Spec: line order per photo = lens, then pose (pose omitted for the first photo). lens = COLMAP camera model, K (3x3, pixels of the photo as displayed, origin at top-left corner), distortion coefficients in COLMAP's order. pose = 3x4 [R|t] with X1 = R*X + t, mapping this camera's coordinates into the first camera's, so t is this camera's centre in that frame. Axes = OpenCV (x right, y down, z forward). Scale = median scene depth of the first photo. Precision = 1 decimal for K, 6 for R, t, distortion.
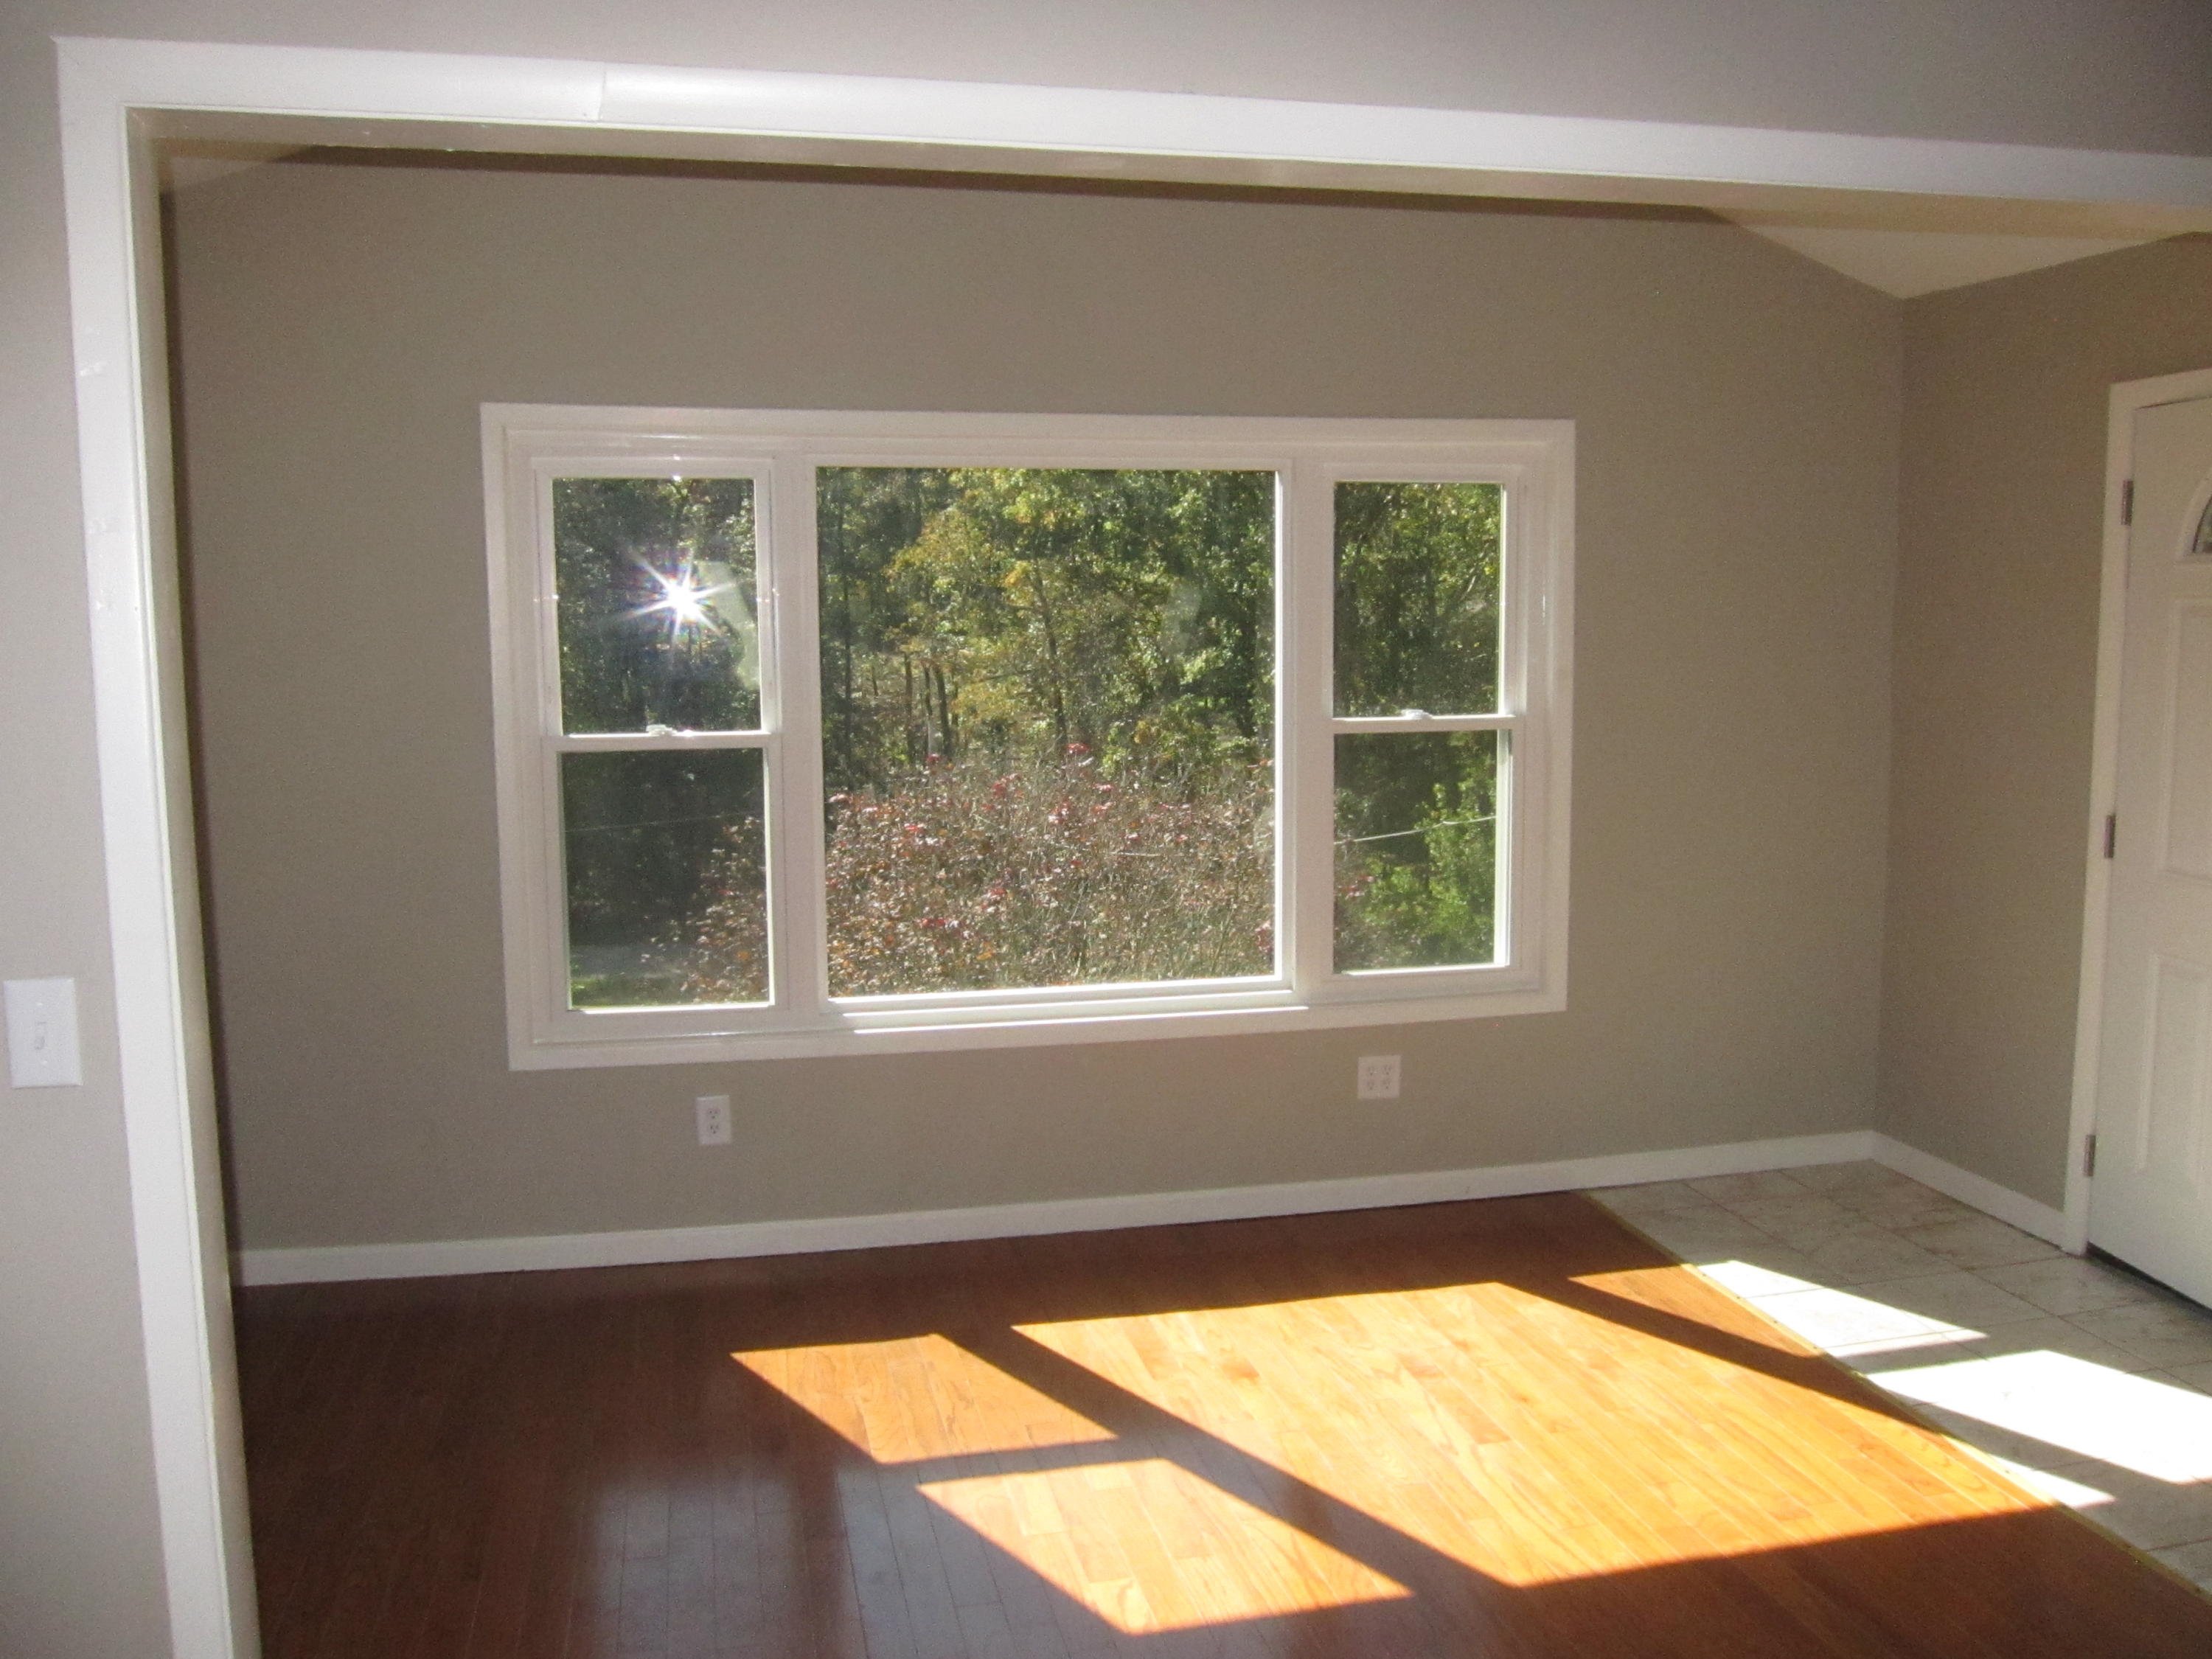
lens RADIAL K [[1855.7, 0, 1106.0], [0, 1855.7, 829.5], [0, 0, 1]] dist [-0.040596, -0.006382]
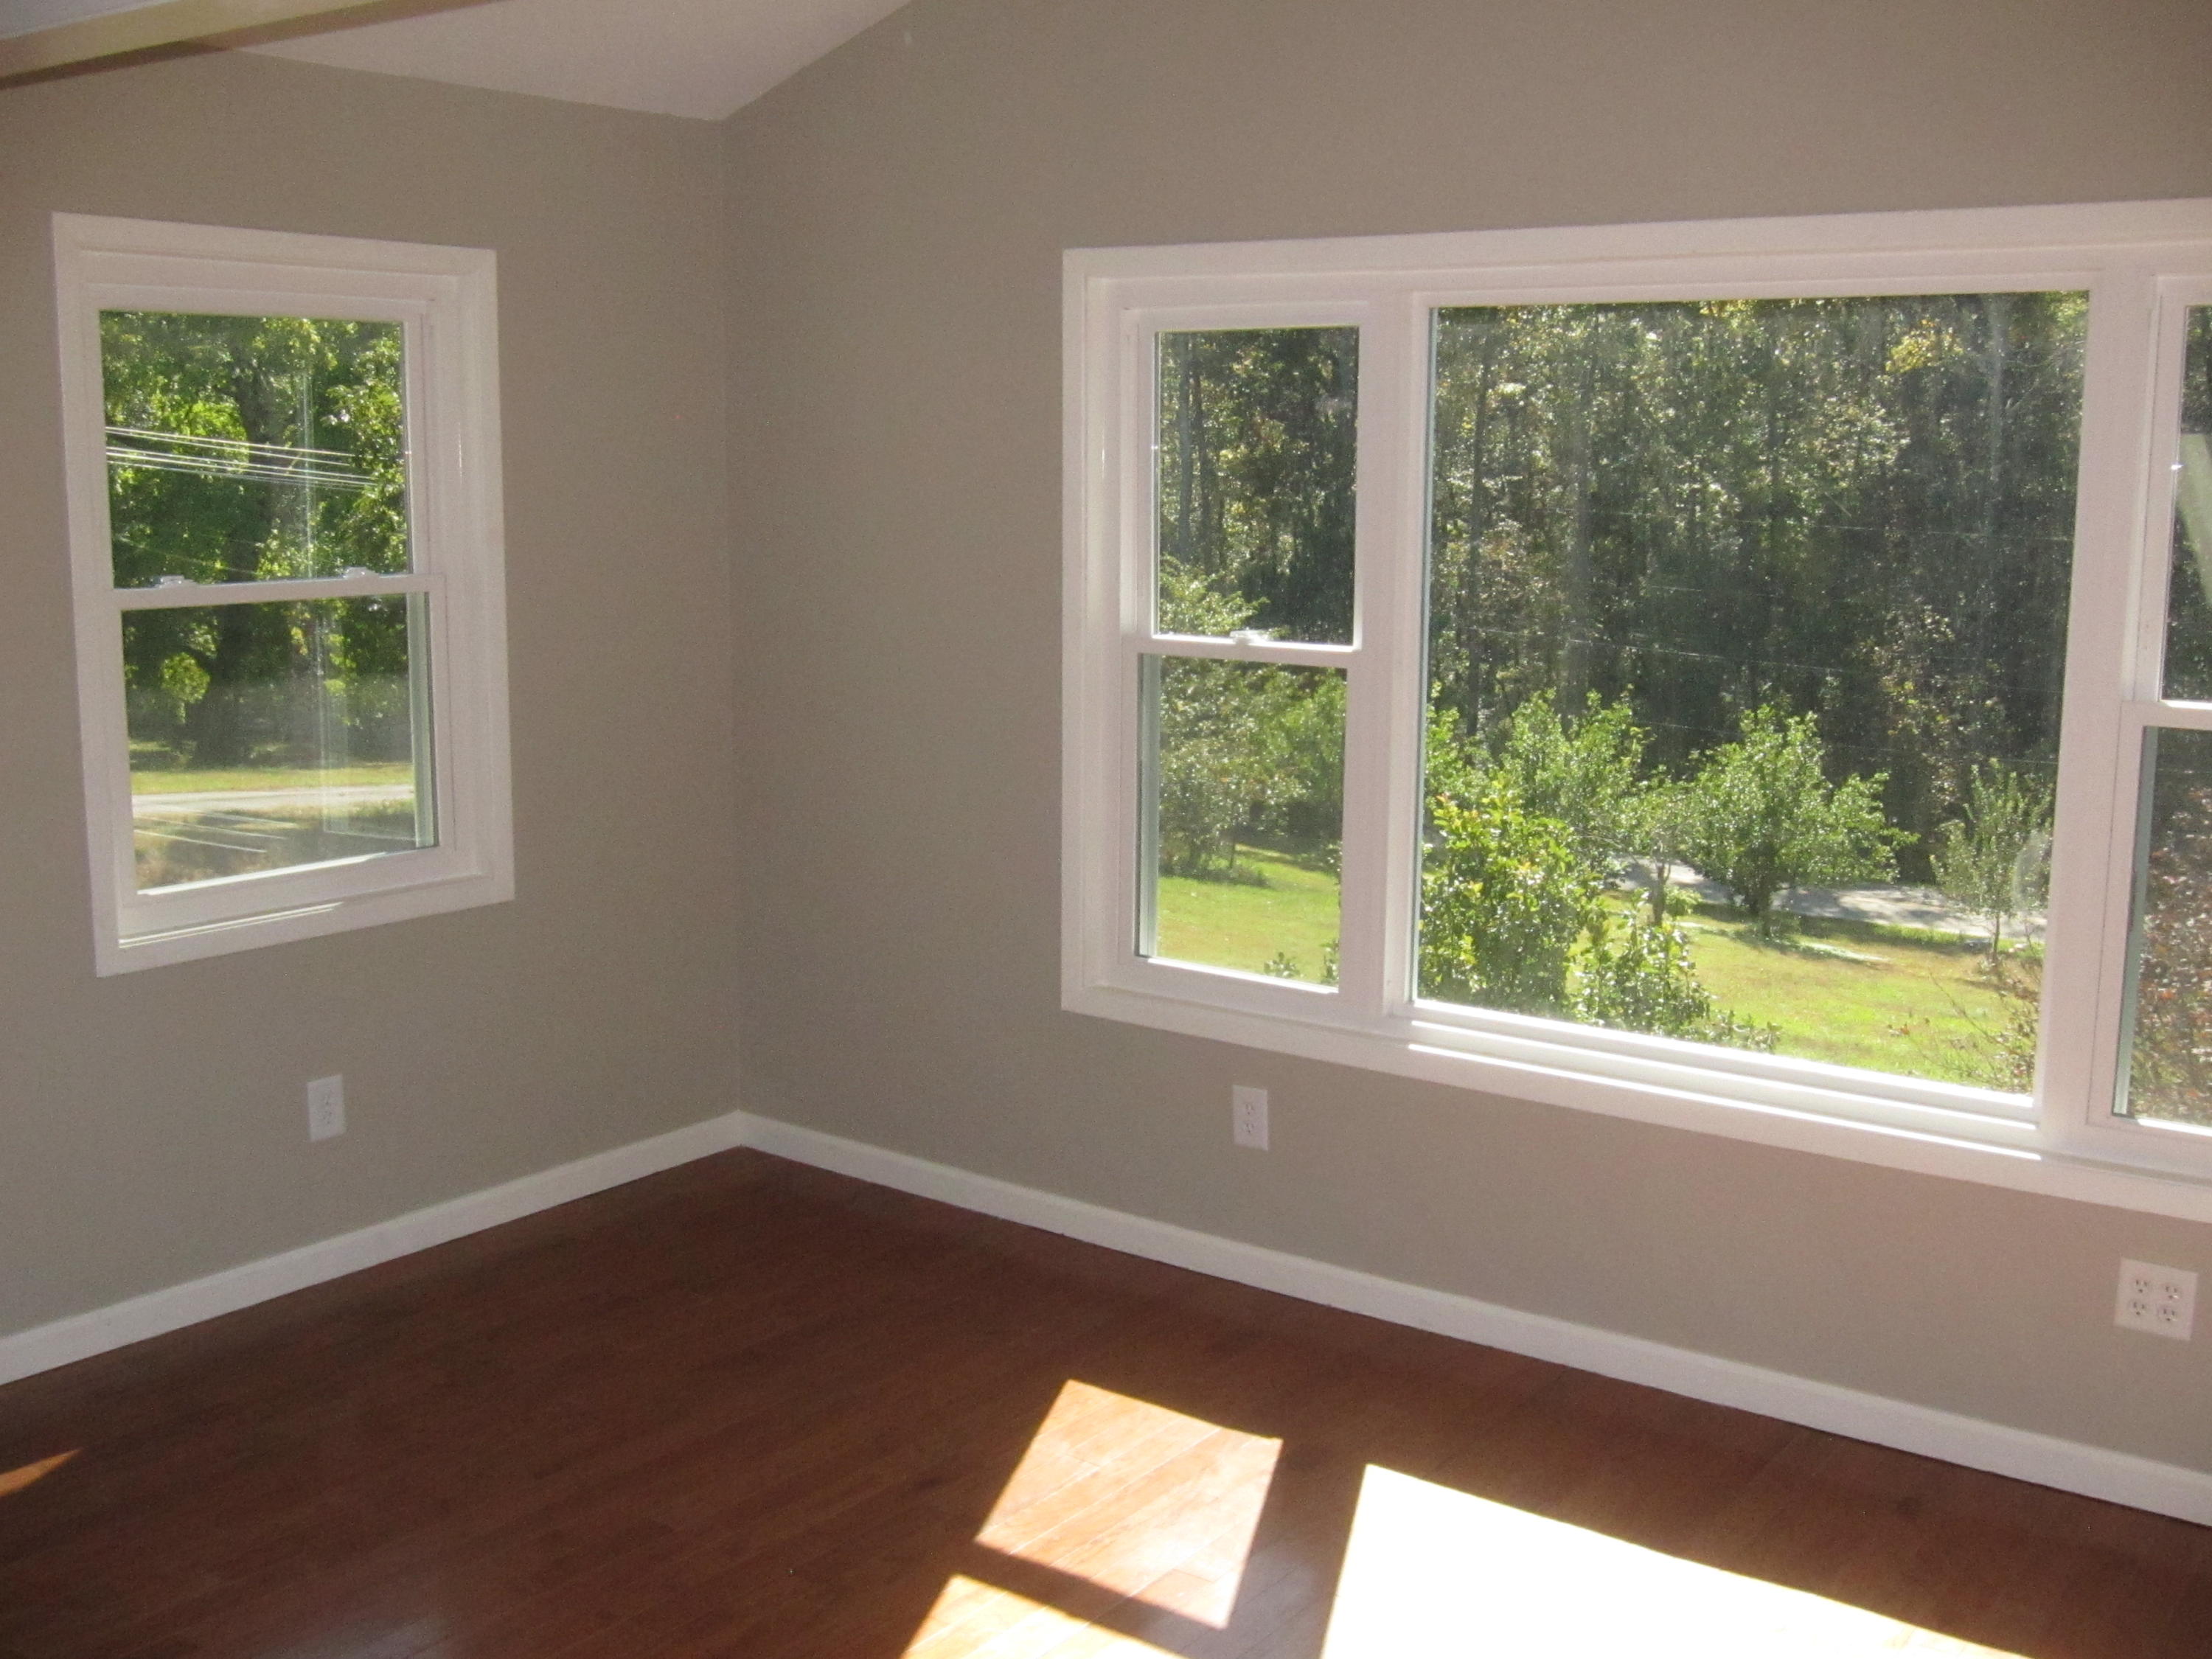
lens RADIAL K [[2282.0, 0, 1106.0], [0, 2282.0, 829.5], [0, 0, 1]] dist [-0.083921, 0.020925]
pose [[0.650969, 0.129372, -0.747999, 0.491089], [-0.102870, 0.991315, 0.081929, -0.045767], [0.752102, 0.023613, 0.658624, 0.288722]]
